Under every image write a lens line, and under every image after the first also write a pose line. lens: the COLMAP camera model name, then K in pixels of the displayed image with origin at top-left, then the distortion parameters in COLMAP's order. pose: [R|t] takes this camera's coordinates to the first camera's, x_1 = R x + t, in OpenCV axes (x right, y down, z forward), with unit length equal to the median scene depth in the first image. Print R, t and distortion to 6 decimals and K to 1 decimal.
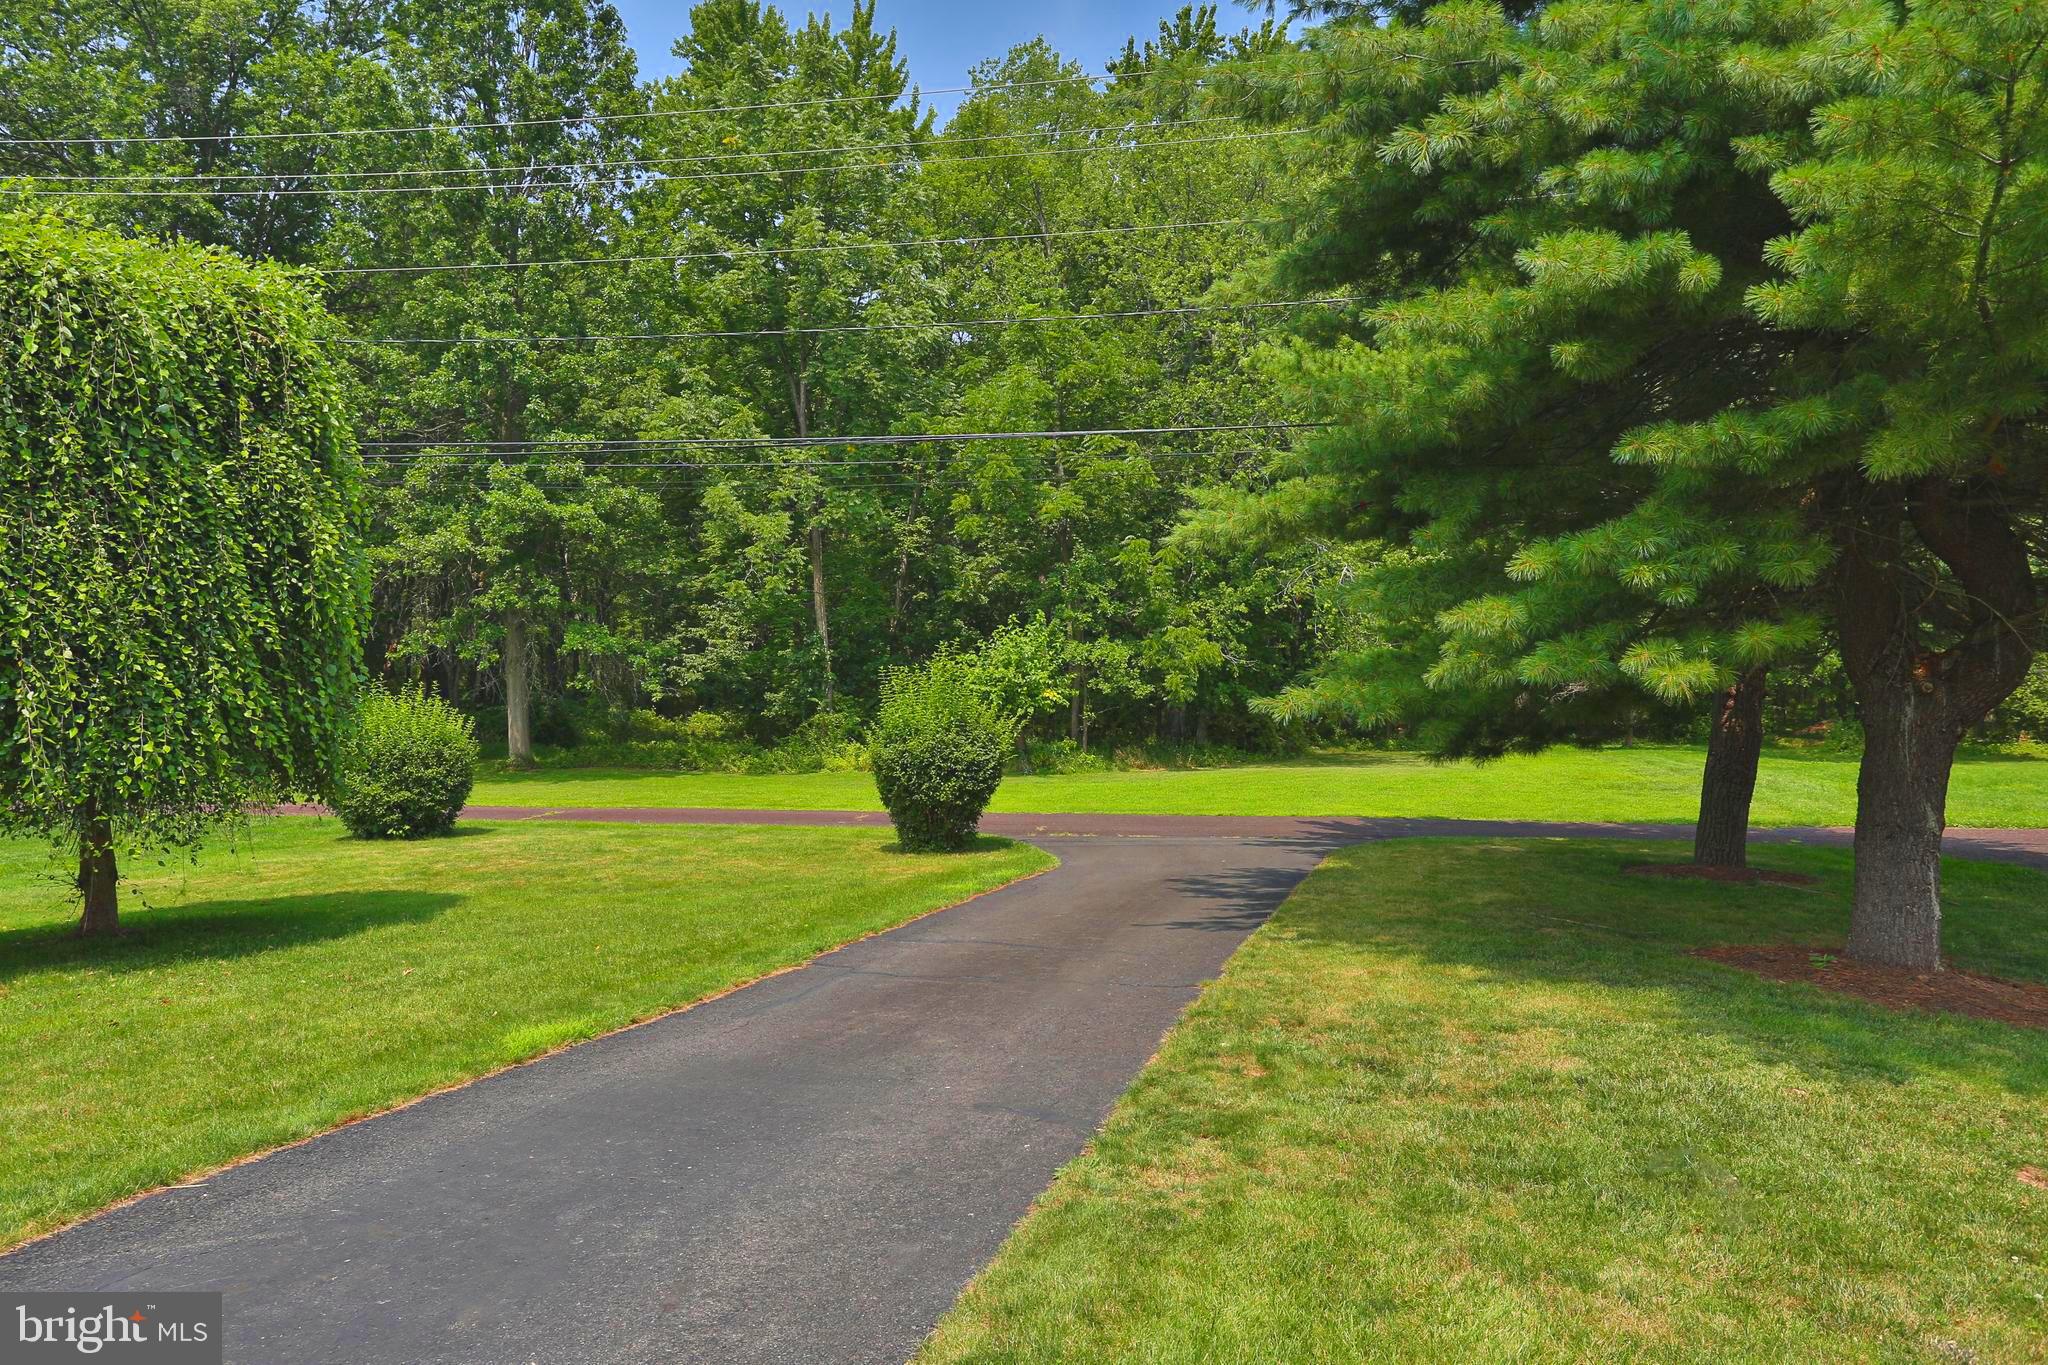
lens RADIAL K [[1416.6, 0, 1024.0], [0, 1416.6, 682.5], [0, 0, 1]] dist [0.000121, 0.000610]
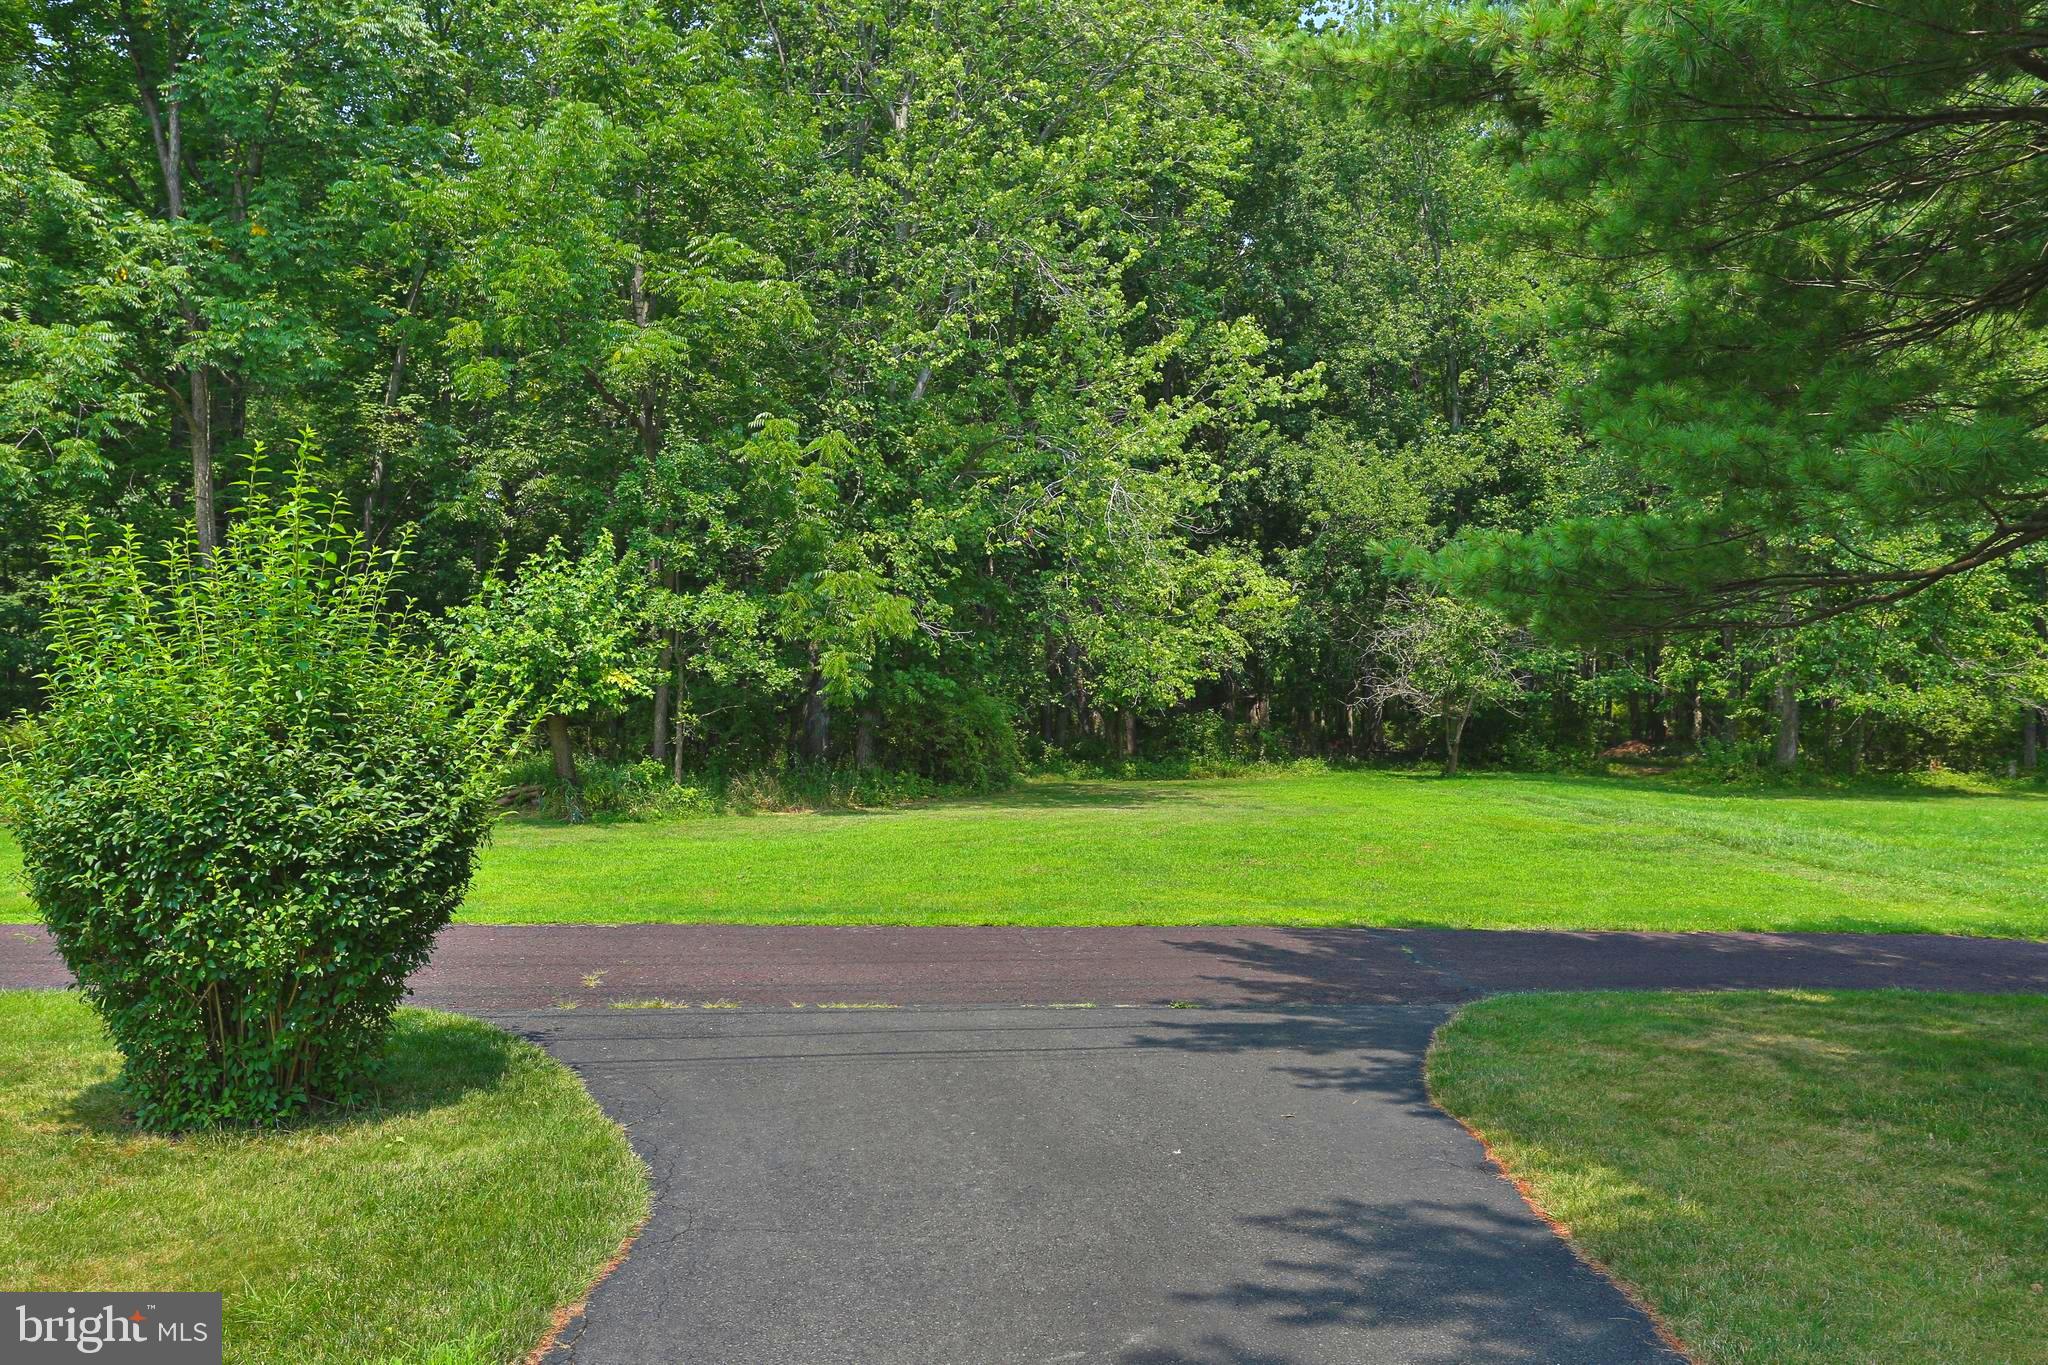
lens RADIAL K [[1663.2, 0, 1012.7], [0, 1663.2, 656.4], [0, 0, 1]] dist [-0.006099, 0.003133]
pose [[0.968167, 0.022079, 0.249330, 0.004677], [-0.016760, 0.999585, -0.023438, 0.011459], [-0.249744, 0.018513, 0.968135, 0.306750]]
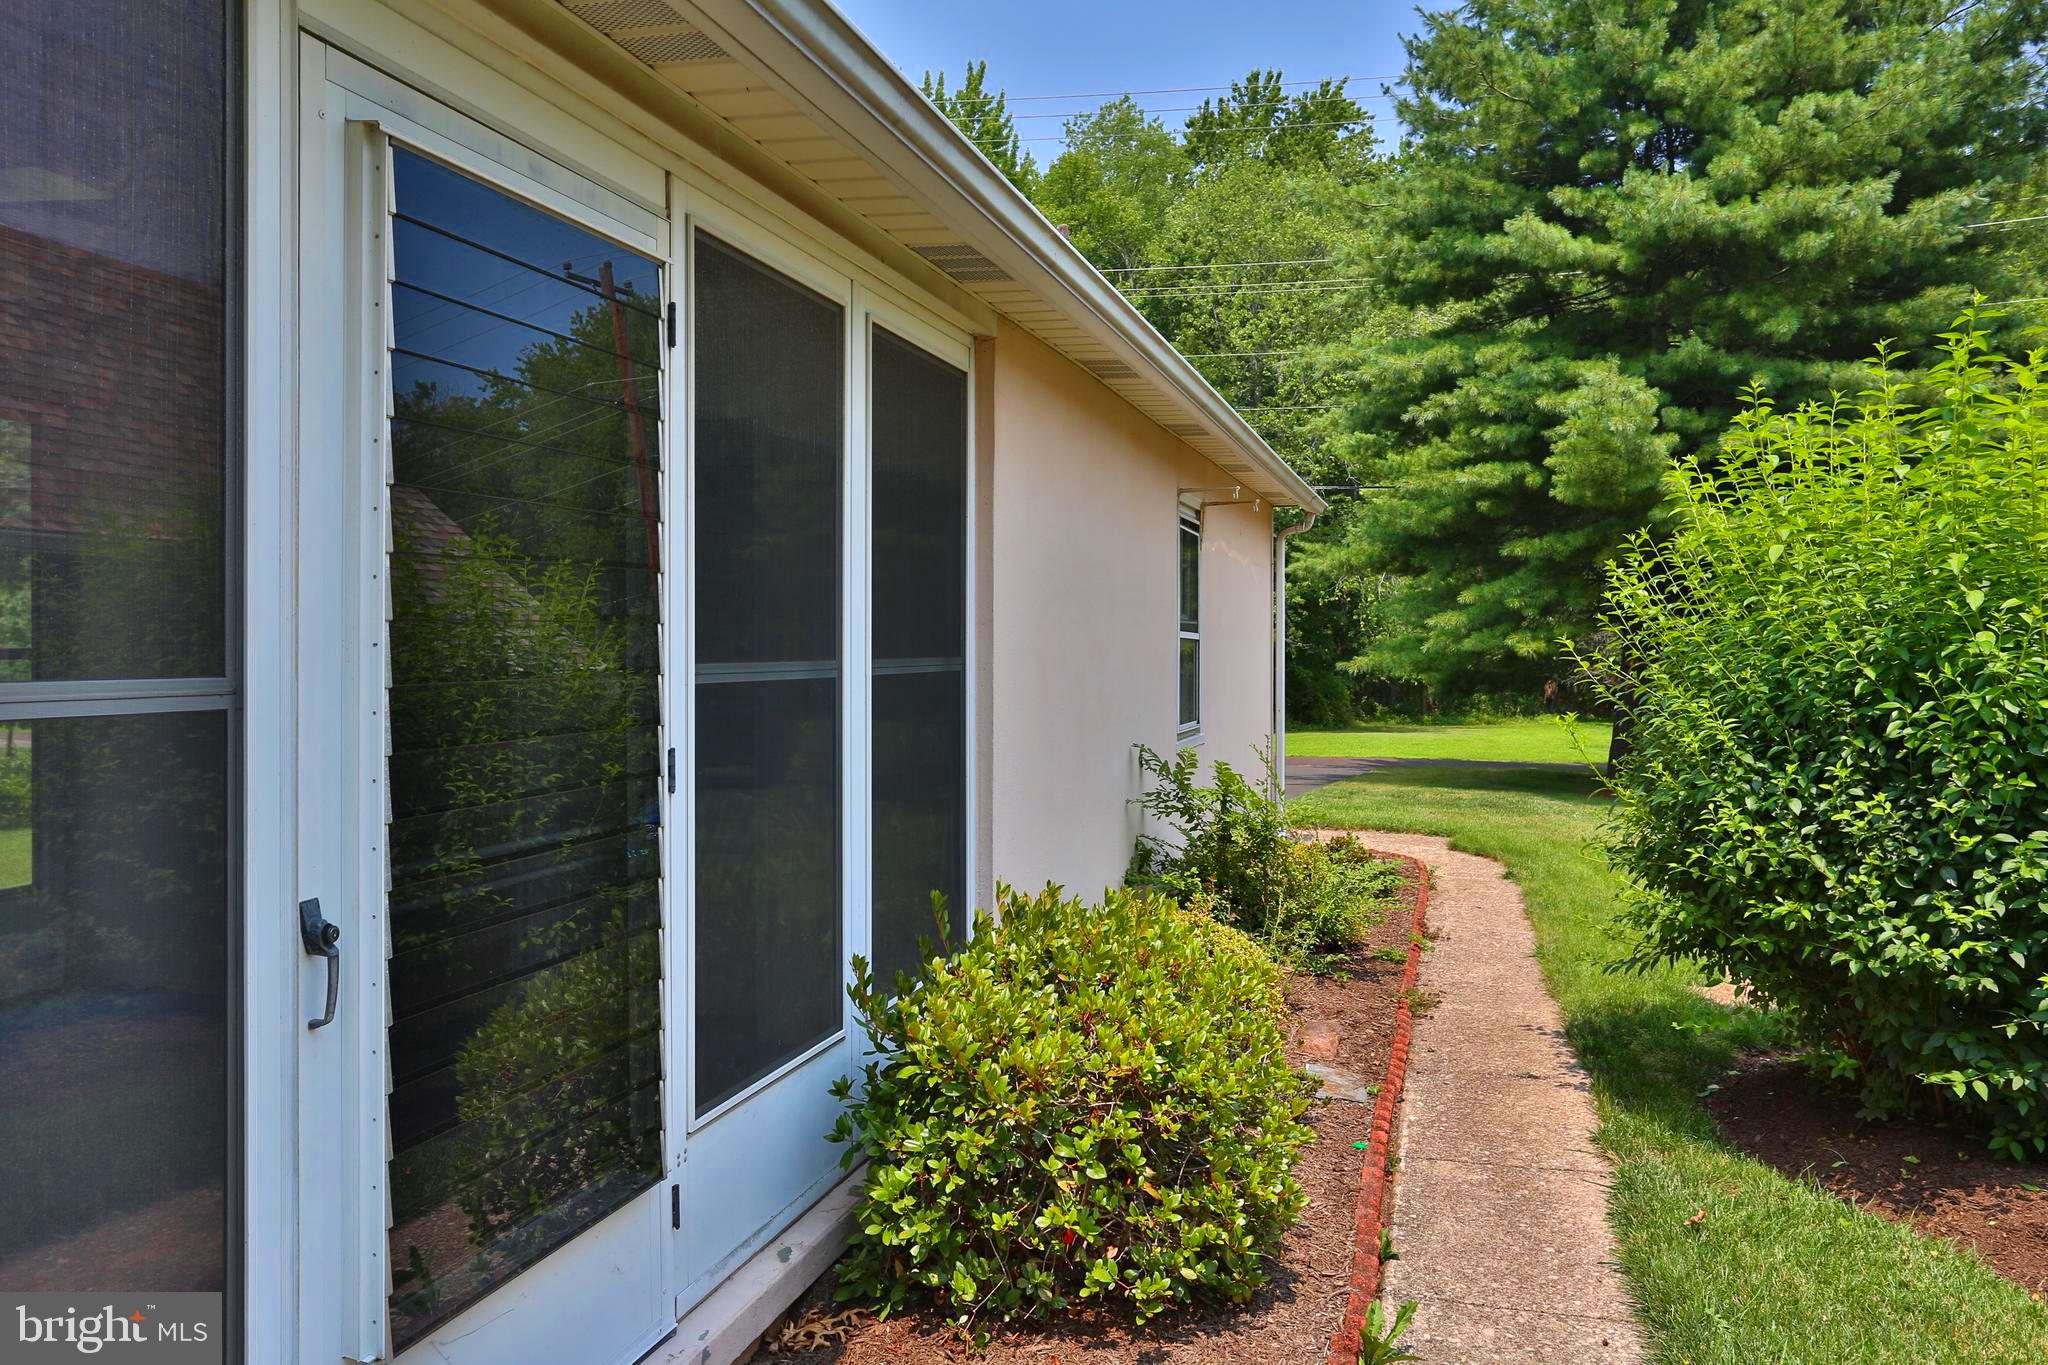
lens RADIAL K [[1784.8, 0, 1024.0], [0, 1784.8, 682.5], [0, 0, 1]] dist [0.003335, -0.001201]
pose [[0.999700, 0.011496, 0.021606, -0.125375], [-0.011594, 0.999923, 0.004455, 0.014574], [-0.021553, -0.004705, 0.999757, -0.561764]]
